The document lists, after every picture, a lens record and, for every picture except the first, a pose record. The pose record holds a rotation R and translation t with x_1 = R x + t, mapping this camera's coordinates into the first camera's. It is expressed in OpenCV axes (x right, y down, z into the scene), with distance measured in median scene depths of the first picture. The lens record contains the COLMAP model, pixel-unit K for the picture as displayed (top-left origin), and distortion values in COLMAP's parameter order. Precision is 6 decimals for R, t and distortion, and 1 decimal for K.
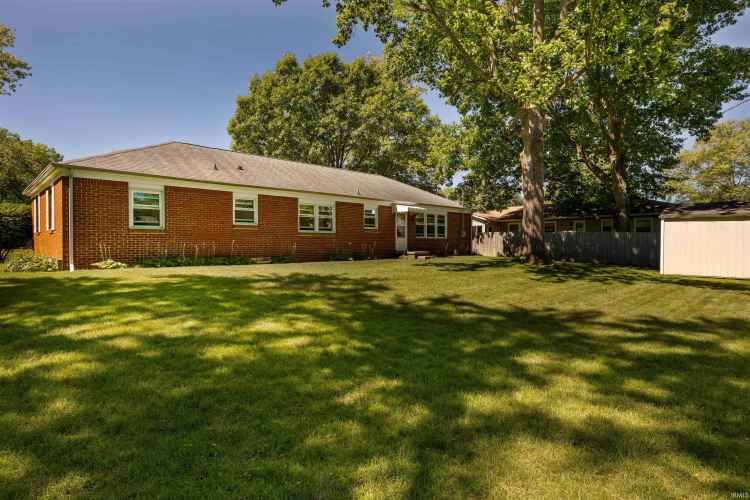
lens RADIAL K [[418.2, 0, 375.7], [0, 418.2, 247.4], [0, 0, 1]] dist [0.003746, 0.000512]
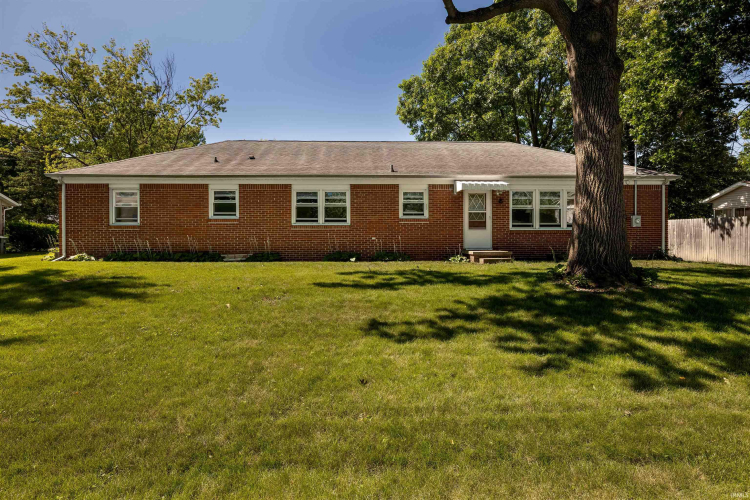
lens RADIAL K [[423.6, 0, 374.7], [0, 423.6, 247.8], [0, 0, 1]] dist [-0.004788, -0.000369]
pose [[0.729006, 0.012619, -0.684391, 0.427125], [-0.004383, 0.999896, 0.013767, -0.002648], [0.684493, -0.007037, 0.728985, 0.410426]]
